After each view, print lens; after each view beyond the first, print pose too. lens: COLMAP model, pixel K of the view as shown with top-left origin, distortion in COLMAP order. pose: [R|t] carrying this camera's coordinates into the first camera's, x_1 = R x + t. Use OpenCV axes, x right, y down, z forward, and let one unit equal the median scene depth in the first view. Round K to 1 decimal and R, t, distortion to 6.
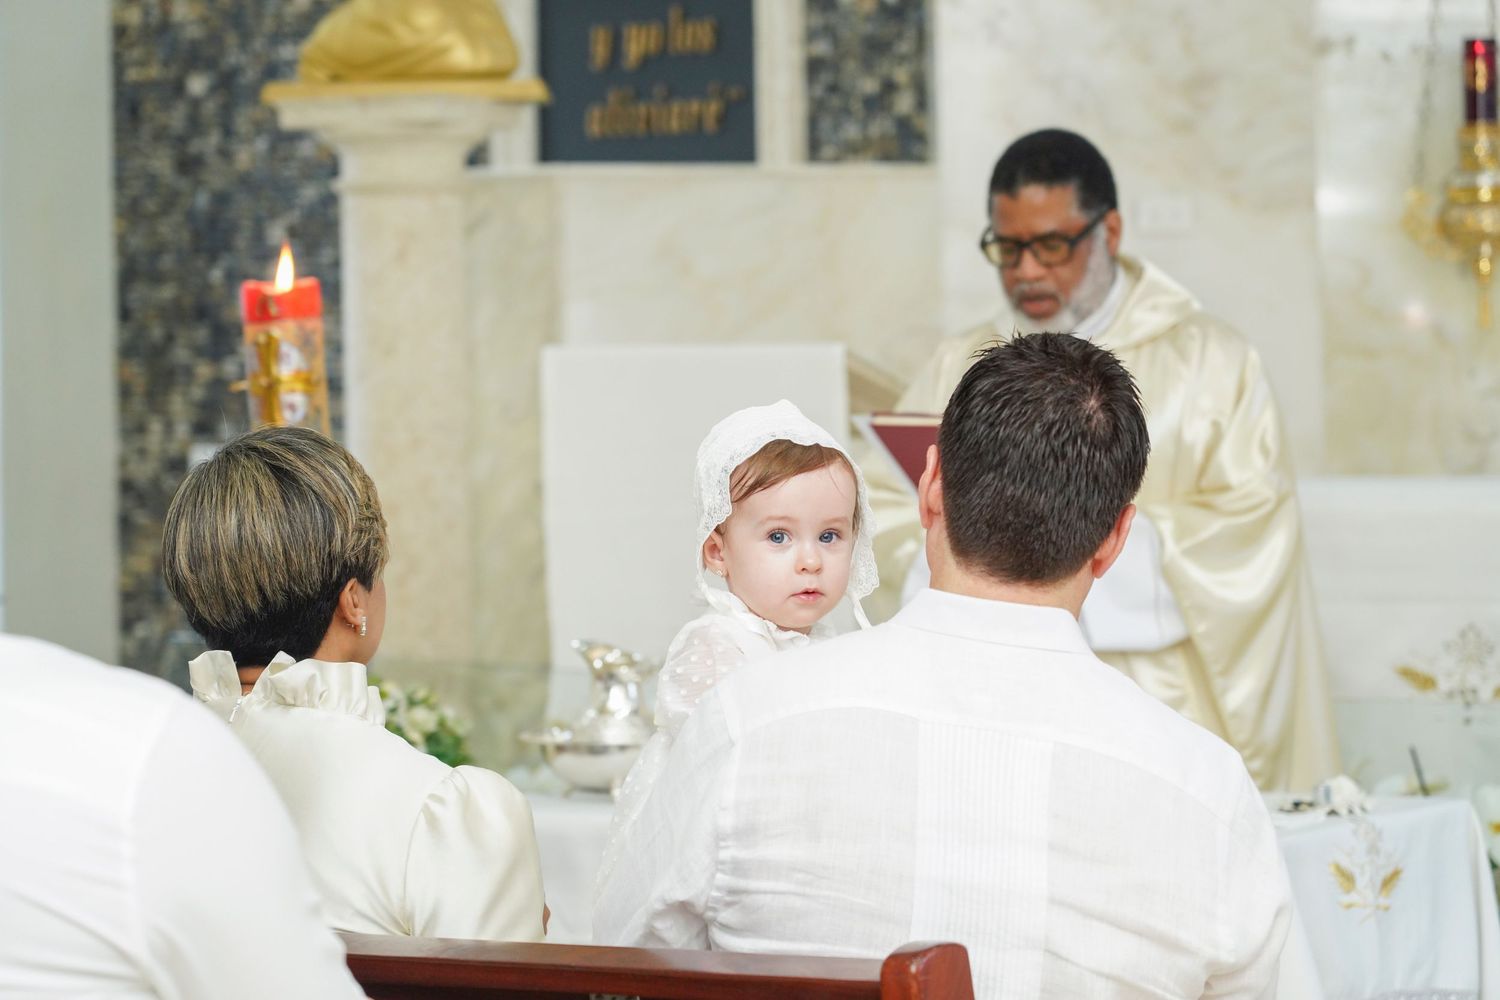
lens RADIAL K [[4445.6, 0, 759.0], [0, 4445.6, 452.4], [0, 0, 1]] dist [0.004538, 0.571735]
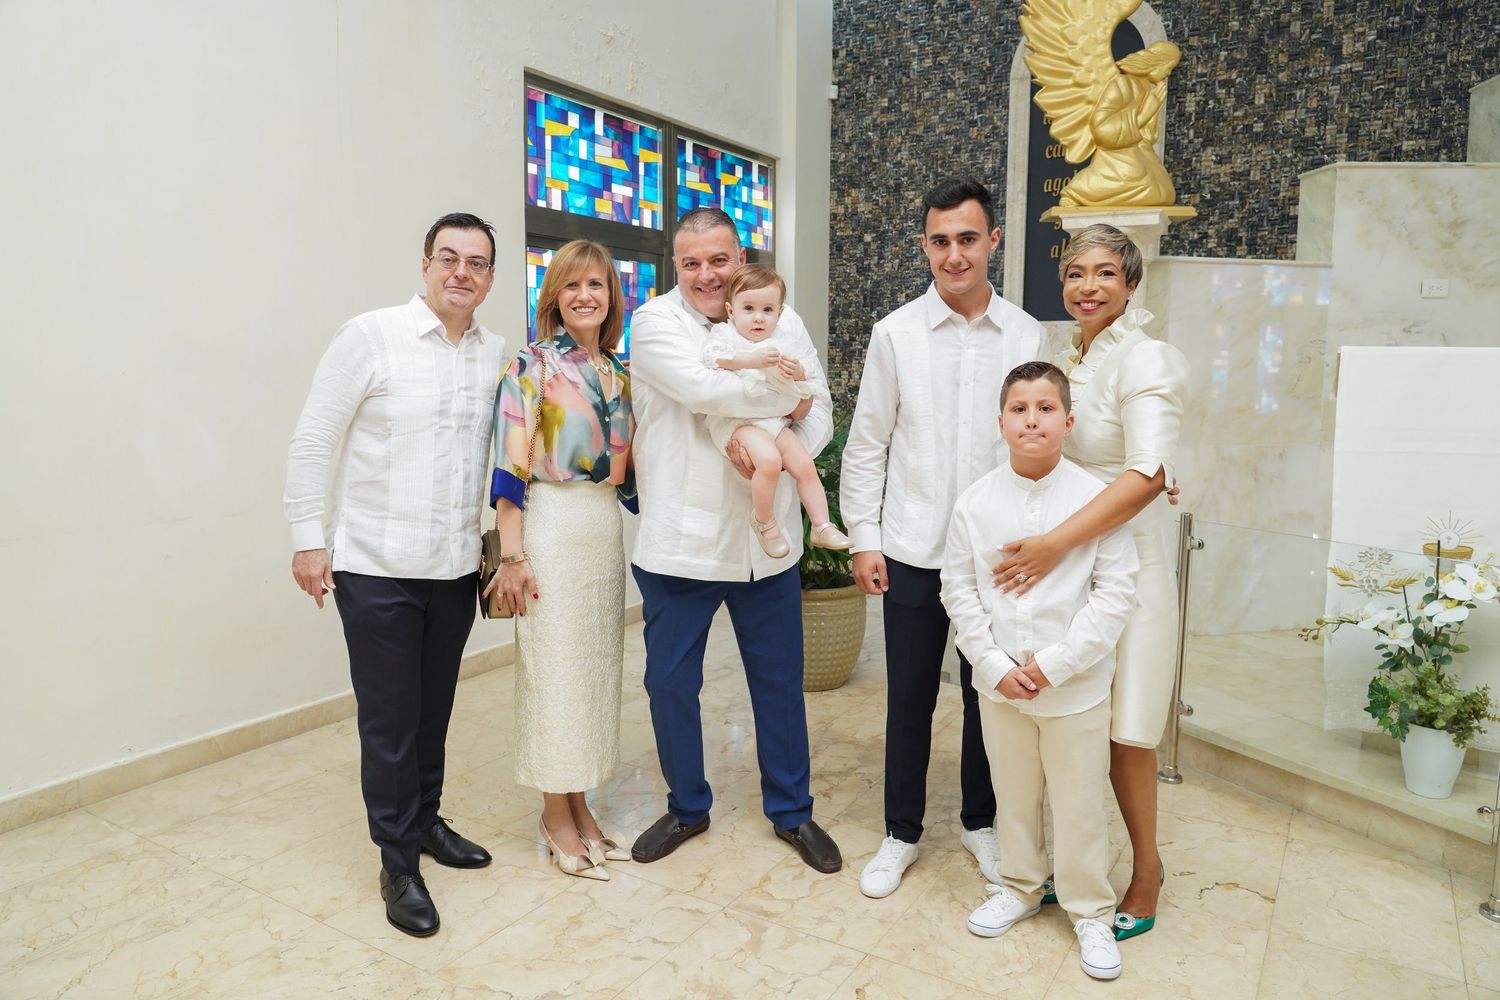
lens RADIAL K [[1009.9, 0, 755.2], [0, 1009.9, 496.5], [0, 0, 1]] dist [-0.023624, 0.009516]
pose [[0.999552, 0.021391, -0.020914, -0.191251], [-0.018648, 0.992164, 0.123540, -0.007556], [0.023393, -0.123095, 0.992119, 0.456605]]
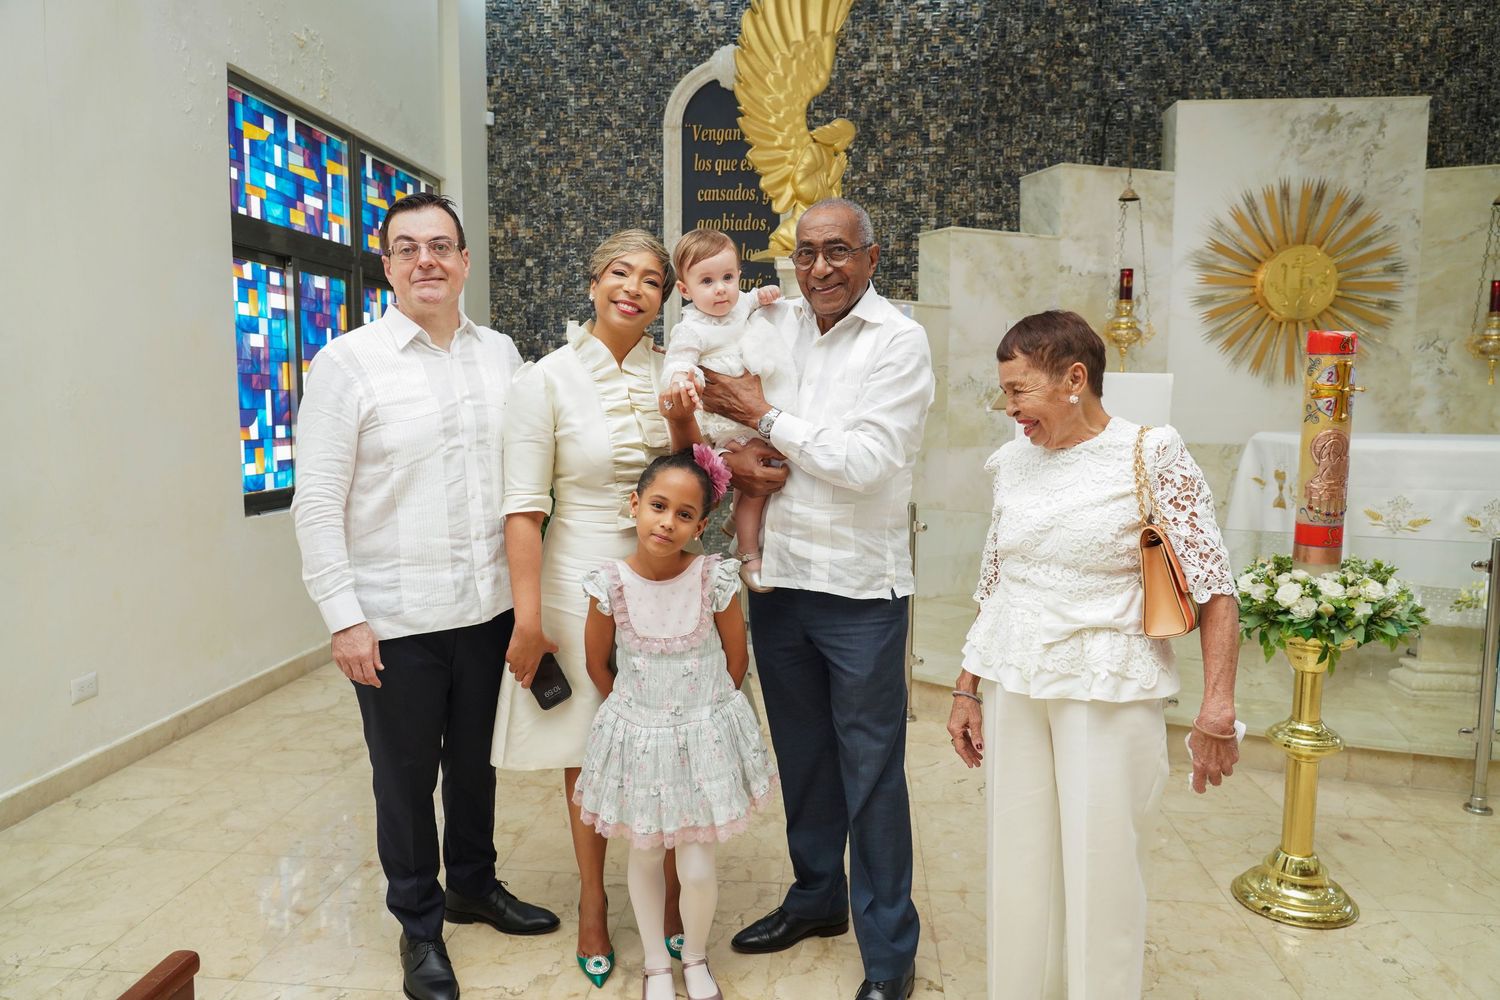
lens RADIAL K [[1008.4, 0, 758.9], [0, 1008.4, 499.9], [0, 0, 1]] dist [-0.032523, 0.017307]
pose [[0.905854, -0.026624, 0.422752, -0.280370], [-0.016195, 0.995116, 0.097372, -0.004851], [-0.423280, -0.095052, 0.900999, 0.442357]]
